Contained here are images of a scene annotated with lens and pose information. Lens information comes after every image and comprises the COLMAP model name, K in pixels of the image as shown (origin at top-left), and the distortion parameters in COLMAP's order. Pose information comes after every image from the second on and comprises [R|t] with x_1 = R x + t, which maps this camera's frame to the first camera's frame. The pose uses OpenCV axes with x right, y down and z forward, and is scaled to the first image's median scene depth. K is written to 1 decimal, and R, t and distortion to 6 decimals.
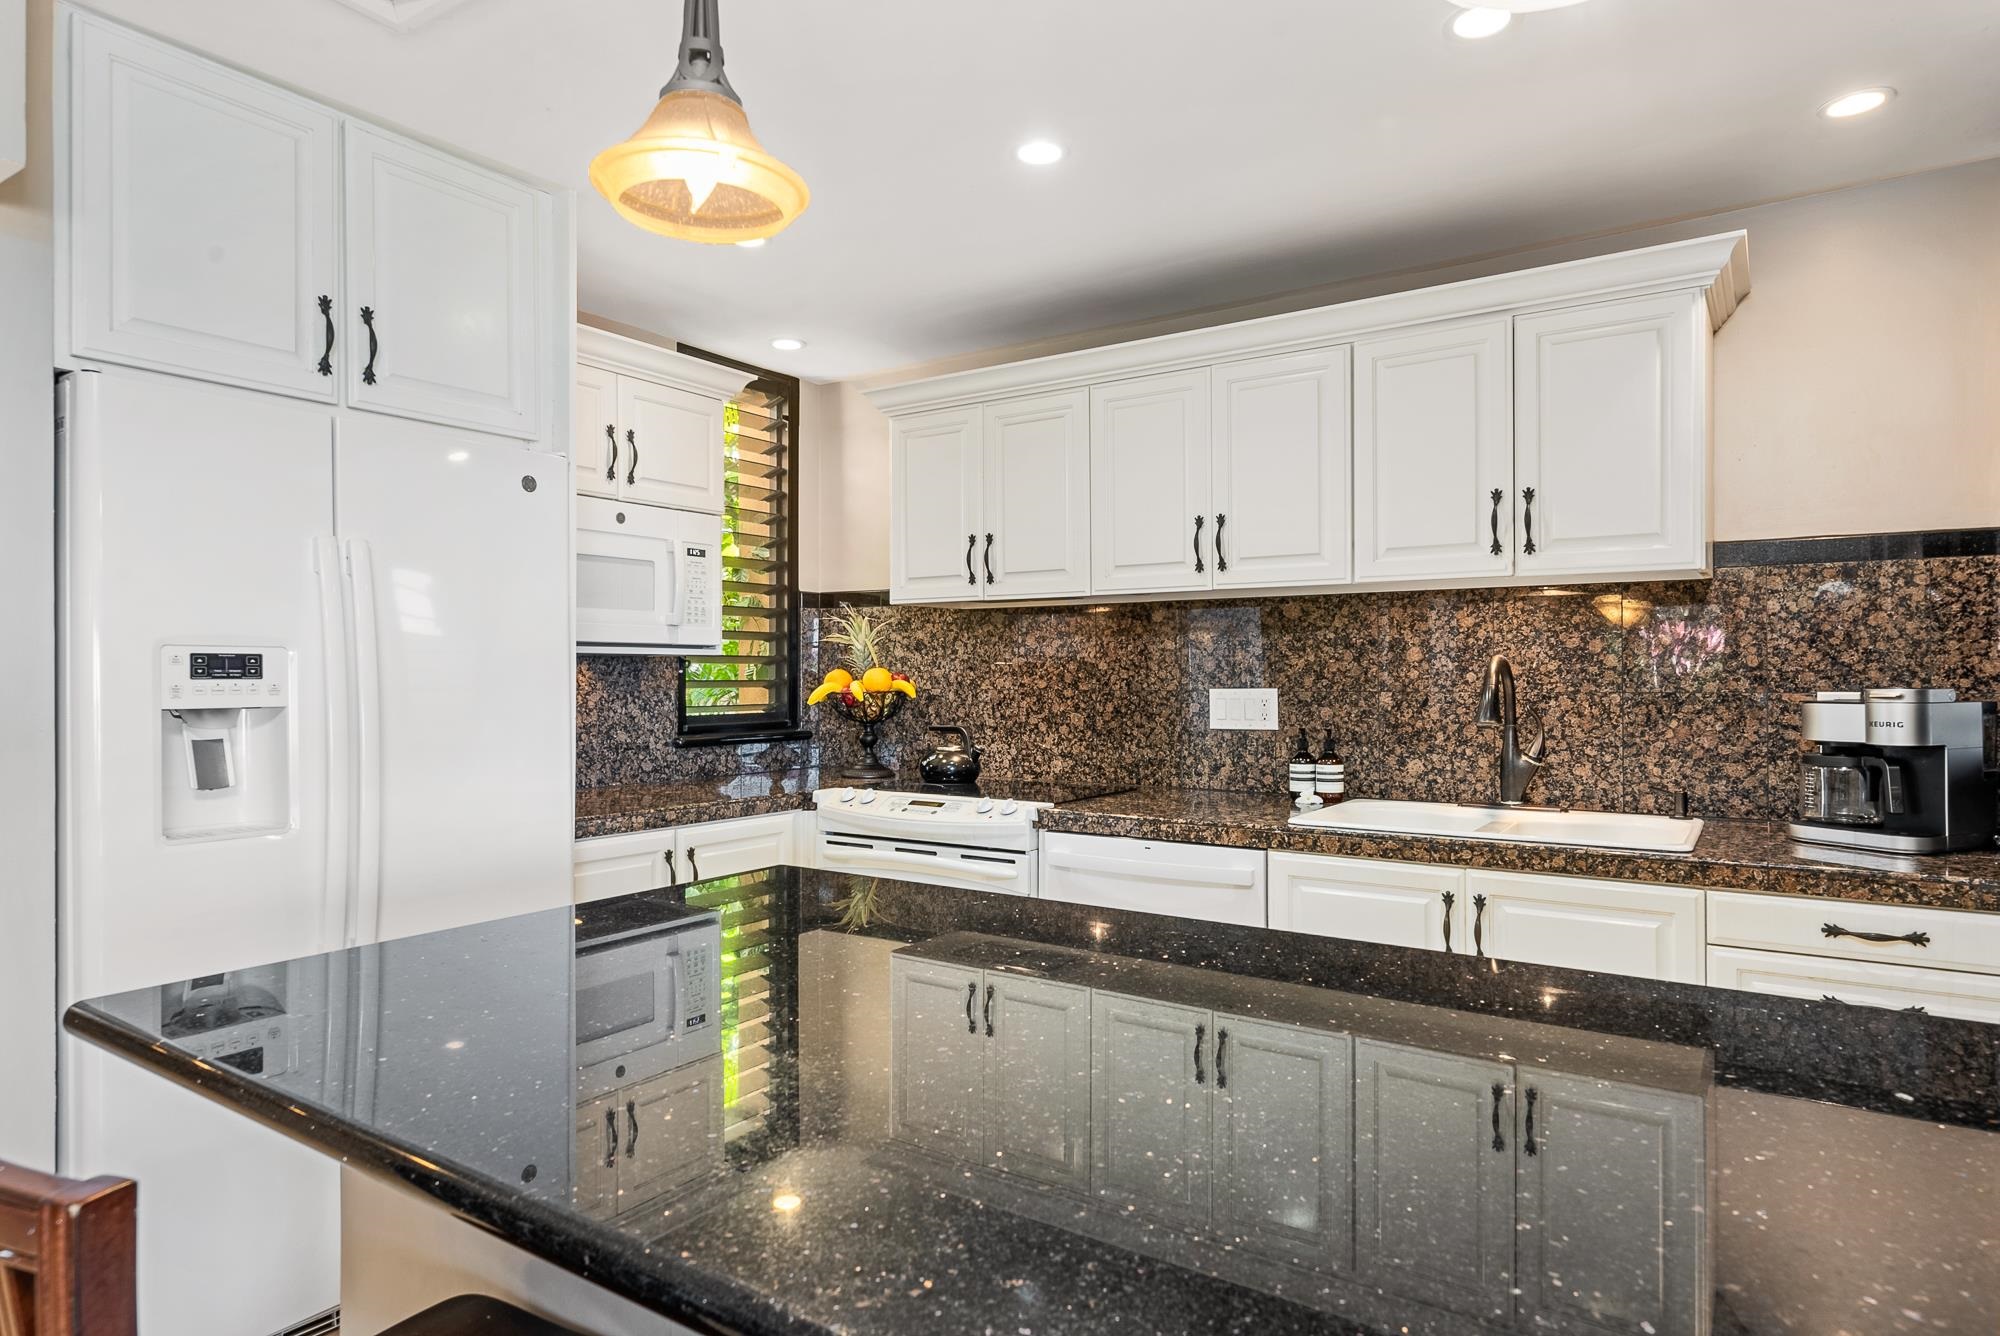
lens RADIAL K [[1226.5, 0, 958.2], [0, 1226.5, 689.7], [0, 0, 1]] dist [0.027021, -0.002521]
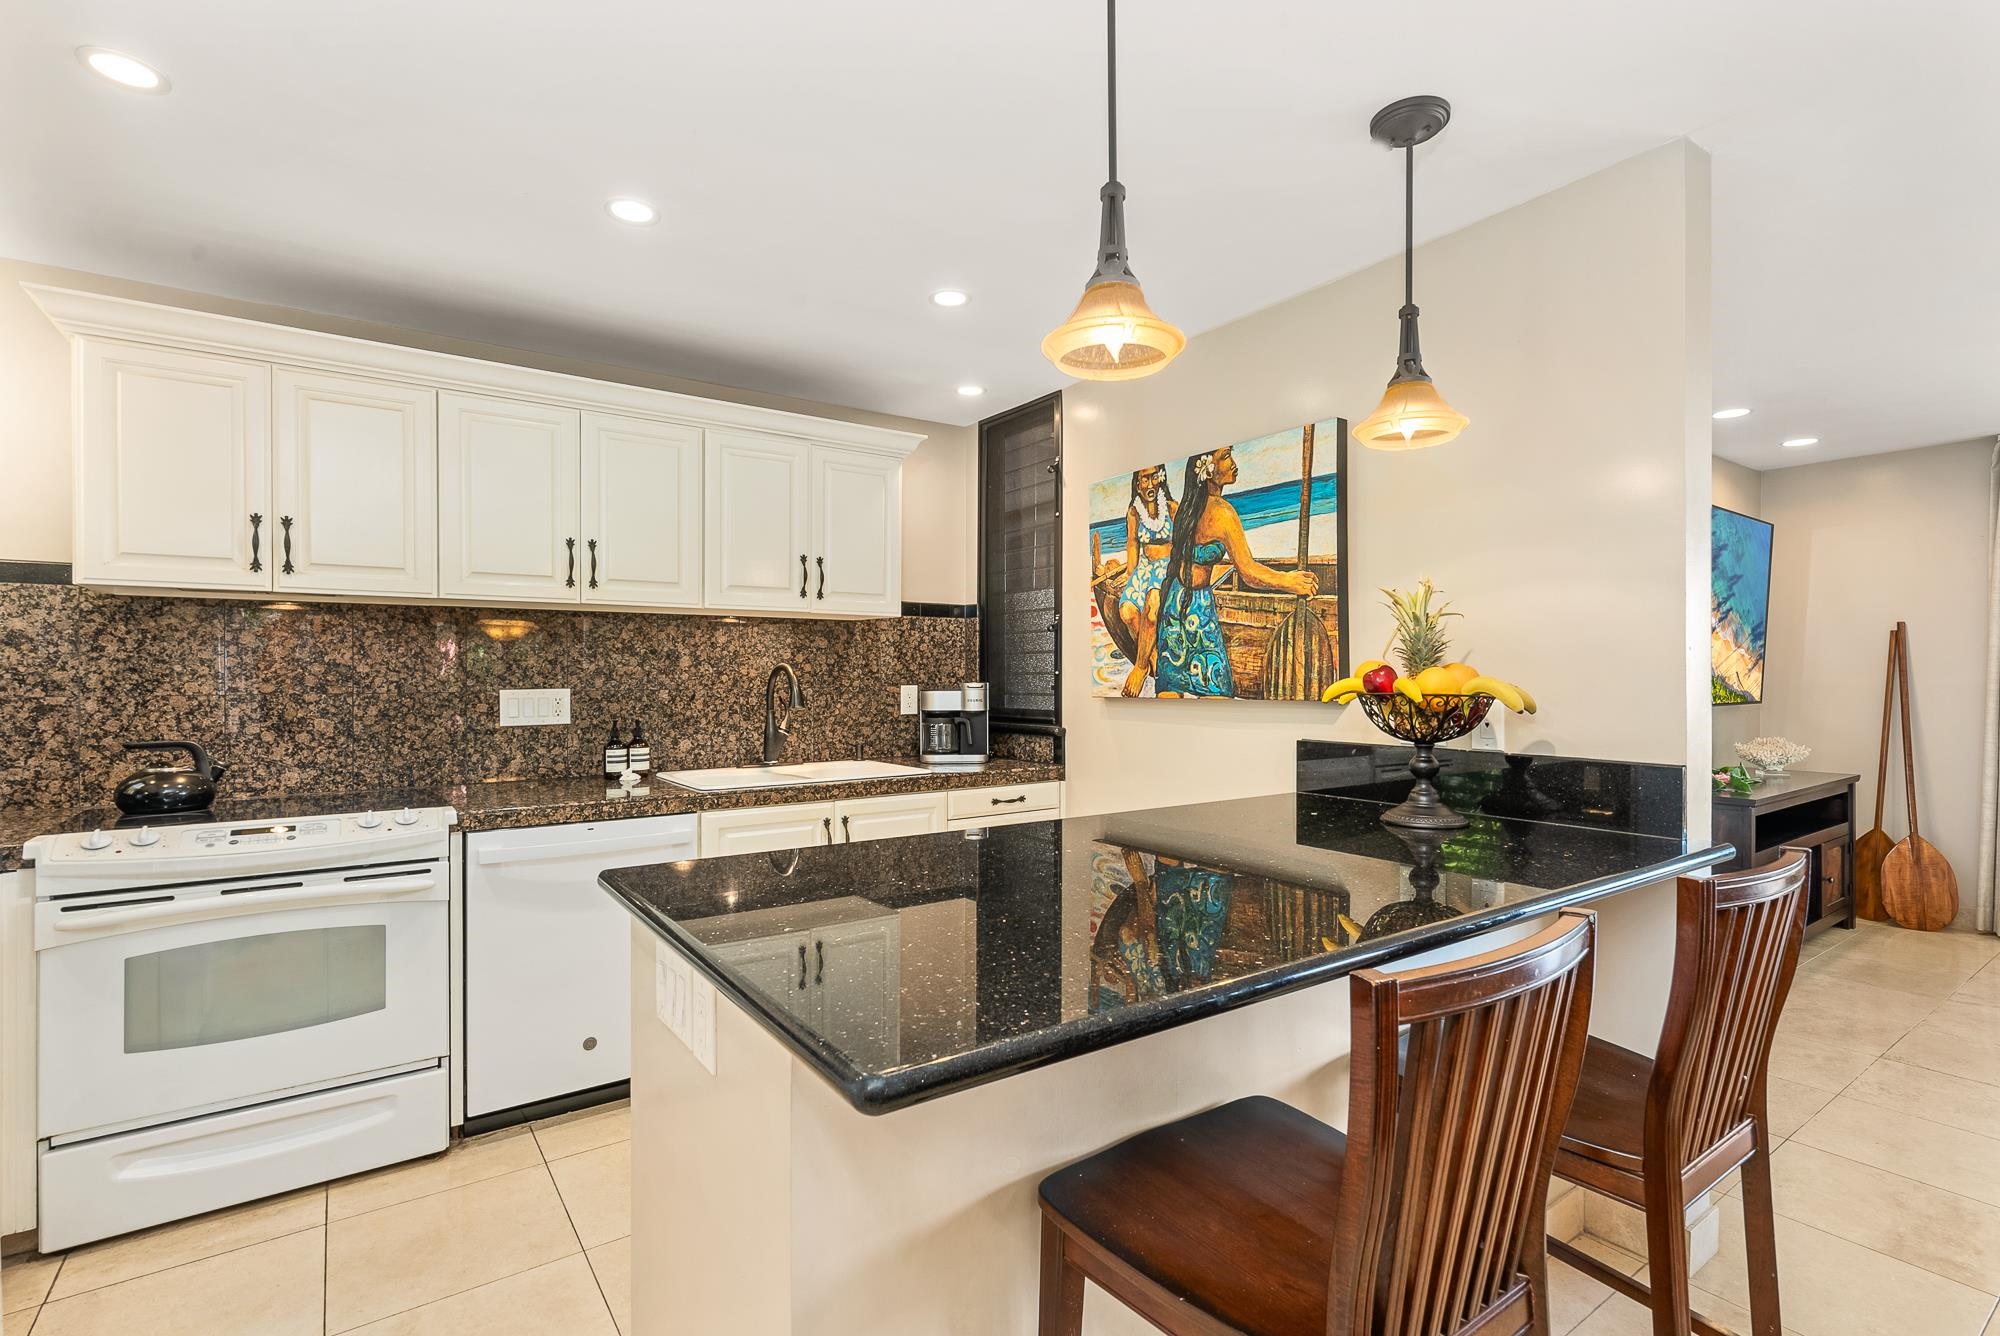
lens RADIAL K [[959.4, 0, 1012.9], [0, 959.4, 686.4], [0, 0, 1]] dist [-0.010156, 0.005004]
pose [[0.305424, -0.008707, 0.952177, -0.509579], [0.016732, 0.999853, 0.003776, 0.000605], [-0.952069, 0.014778, 0.305525, 0.325252]]
